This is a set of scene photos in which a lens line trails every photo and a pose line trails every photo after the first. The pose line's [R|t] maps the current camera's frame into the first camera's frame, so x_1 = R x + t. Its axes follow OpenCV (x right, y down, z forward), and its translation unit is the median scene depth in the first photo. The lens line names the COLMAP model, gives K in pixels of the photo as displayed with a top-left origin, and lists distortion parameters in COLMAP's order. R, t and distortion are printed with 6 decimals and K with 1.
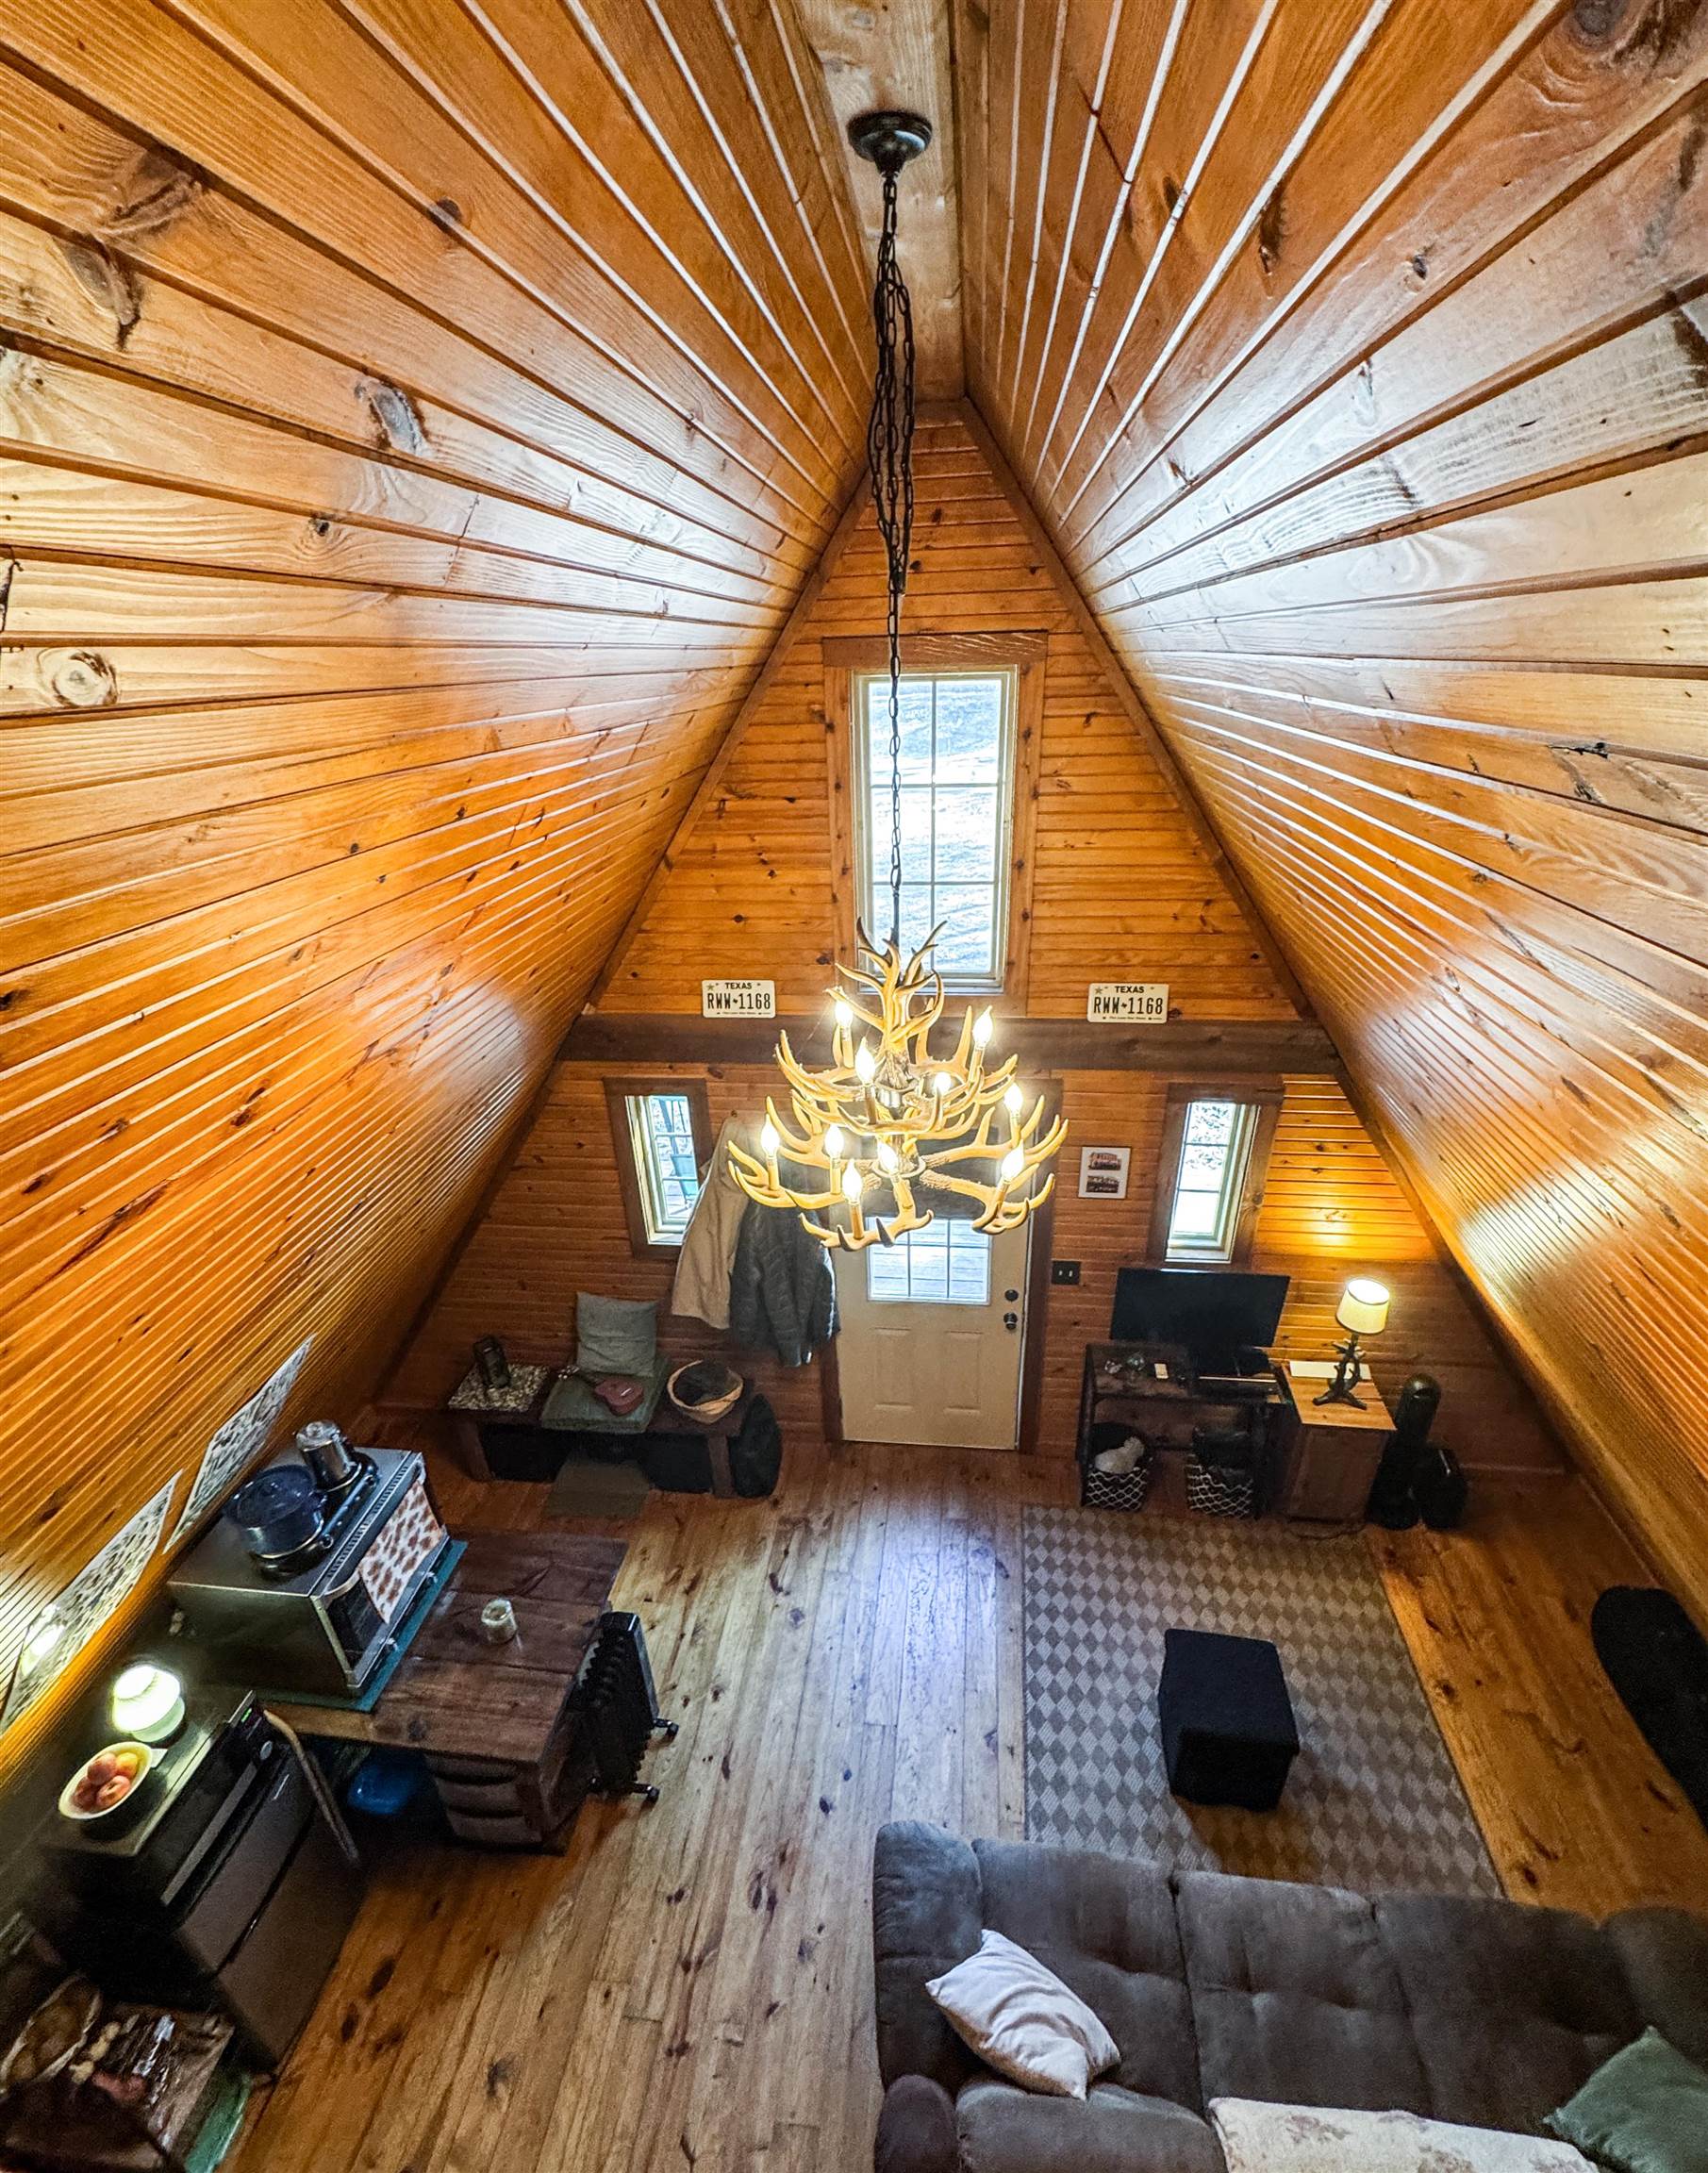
lens RADIAL K [[954.8, 0, 857.5], [0, 954.8, 1136.4], [0, 0, 1]] dist [-0.002045, -0.000351]
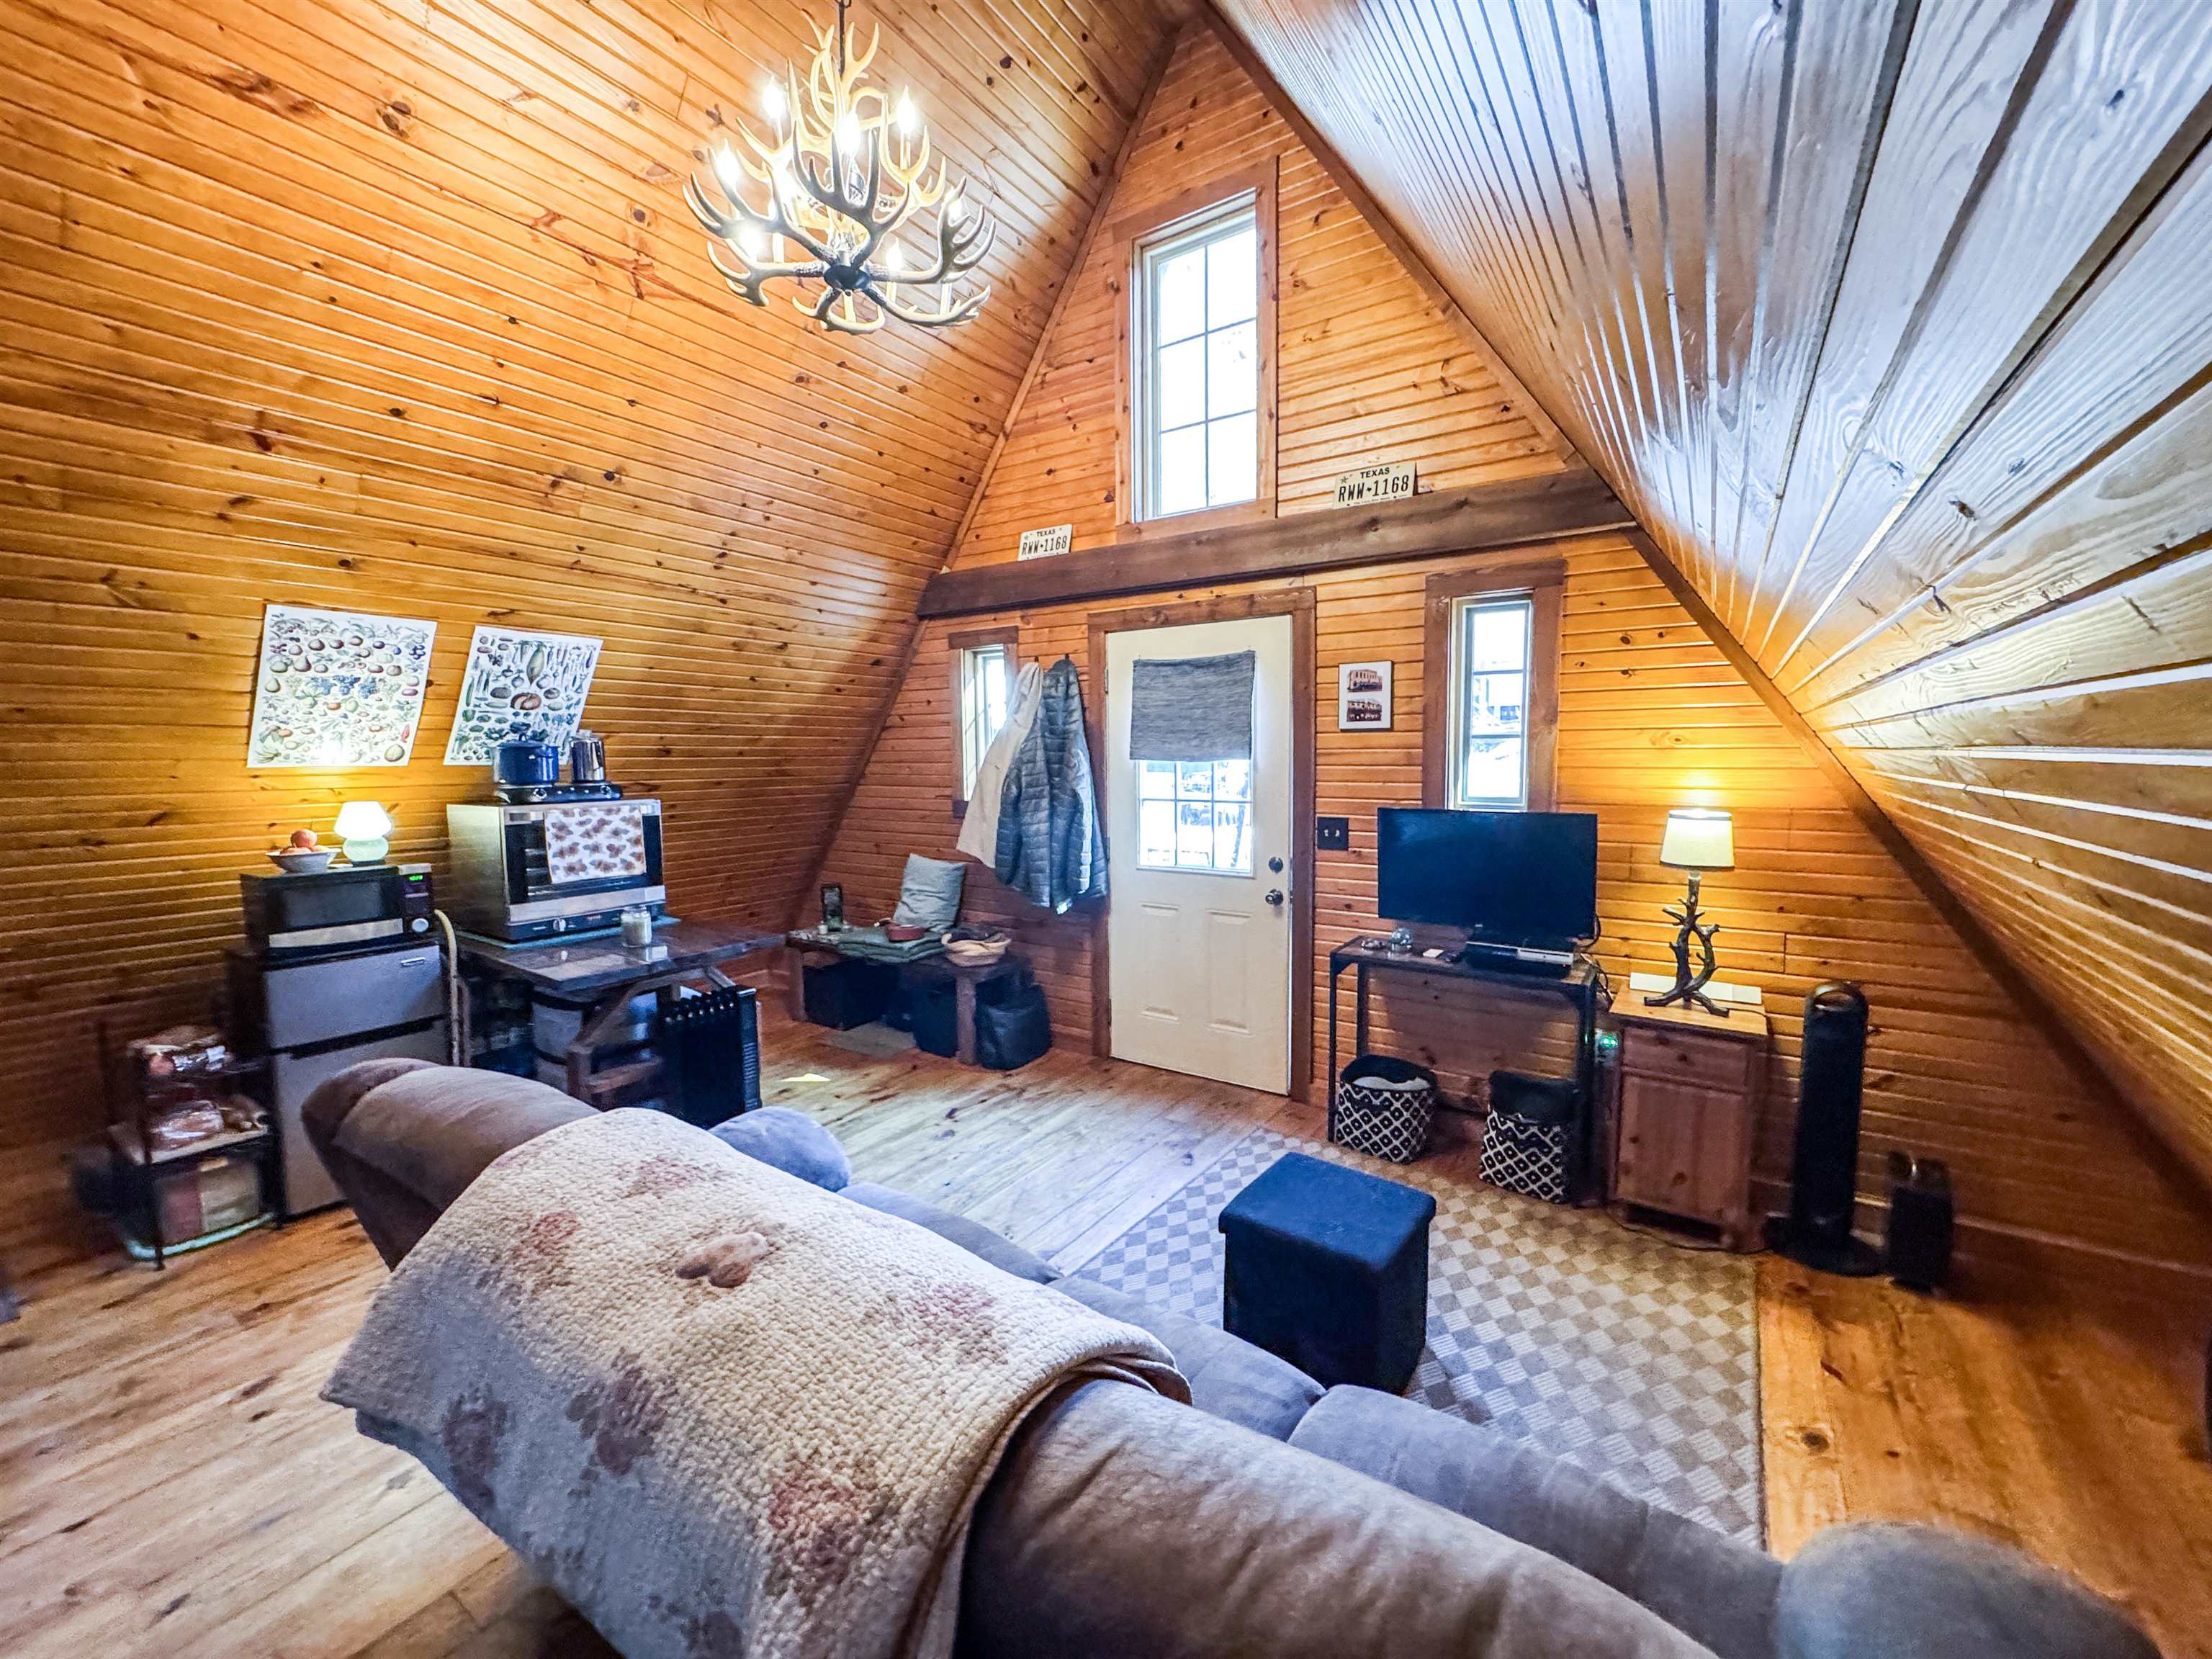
lens RADIAL K [[883.7, 0, 1105.7], [0, 883.7, 825.7], [0, 0, 1]] dist [-0.001762, 0.000149]
pose [[0.885632, 0.061806, -0.460257, 0.464097], [-0.228122, 0.921182, -0.315253, 0.500845], [0.404495, 0.384193, 0.829927, 0.283938]]
